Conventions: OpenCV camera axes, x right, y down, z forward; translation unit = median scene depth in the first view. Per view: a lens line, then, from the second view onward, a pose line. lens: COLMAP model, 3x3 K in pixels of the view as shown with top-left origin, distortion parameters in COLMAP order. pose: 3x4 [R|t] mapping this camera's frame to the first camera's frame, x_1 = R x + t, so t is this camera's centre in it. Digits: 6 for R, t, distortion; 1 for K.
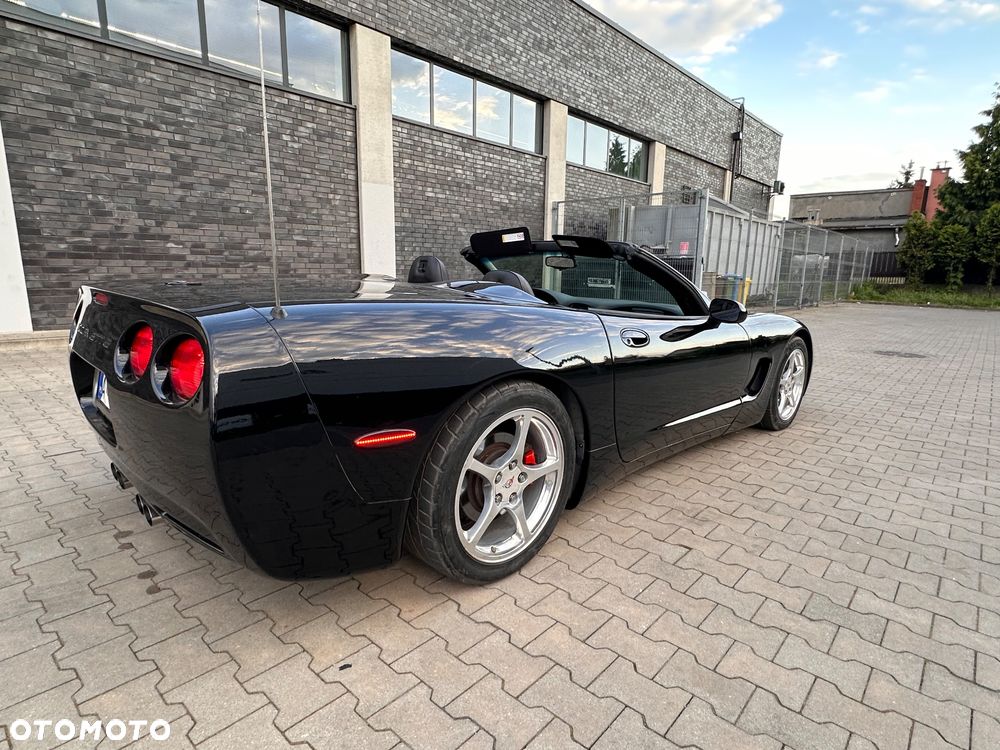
lens RADIAL K [[552.2, 0, 509.7], [0, 552.2, 381.8], [0, 0, 1]] dist [-0.022453, 0.006268]
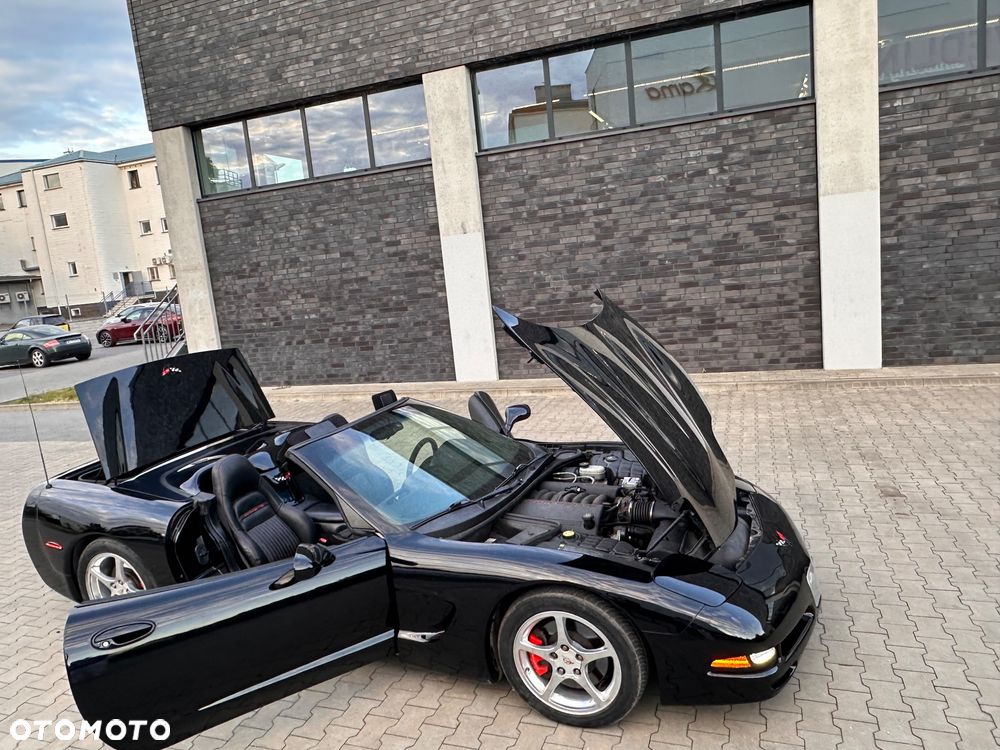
lens RADIAL K [[698.3, 0, 493.4], [0, 698.3, 380.1], [0, 0, 1]] dist [-0.007451, -0.001275]
pose [[0.363164, 0.098080, -0.926549, 0.573629], [-0.079720, 0.994068, 0.073981, -0.177812], [0.928309, 0.046997, 0.368828, 0.292293]]
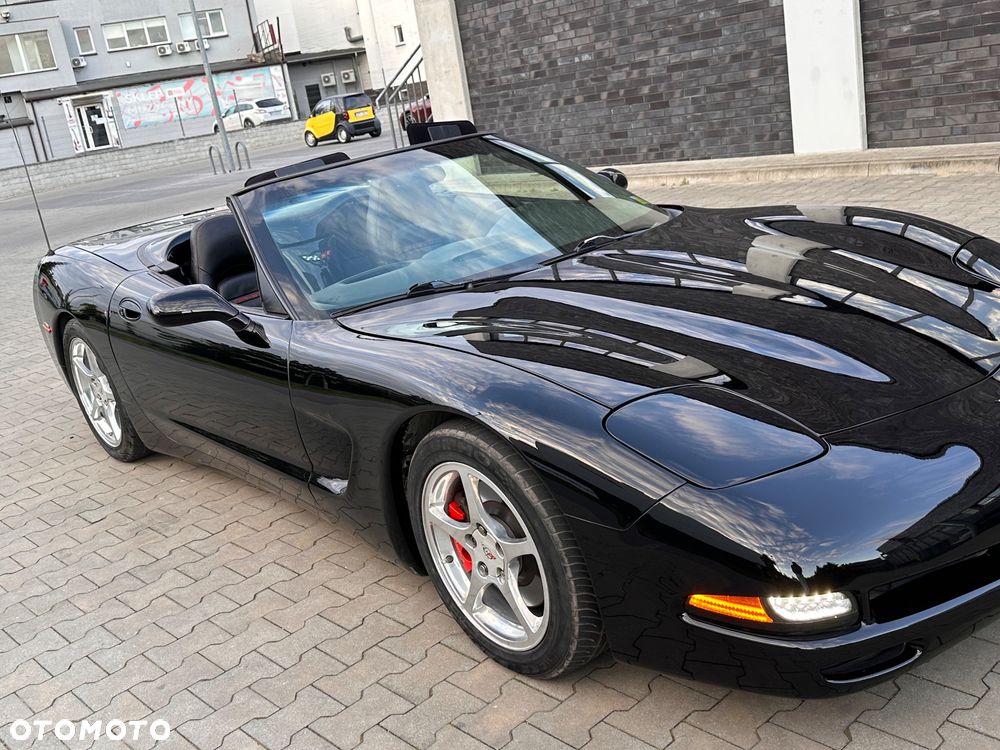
lens RADIAL K [[1011.4, 0, 479.7], [0, 1011.4, 380.1], [0, 0, 1]] dist [0.033472, 0.000000]
pose [[-0.112370, 0.279686, -0.953493, 0.530956], [-0.040407, 0.957490, 0.285621, -0.139025], [0.992845, 0.070623, -0.096292, 0.505101]]
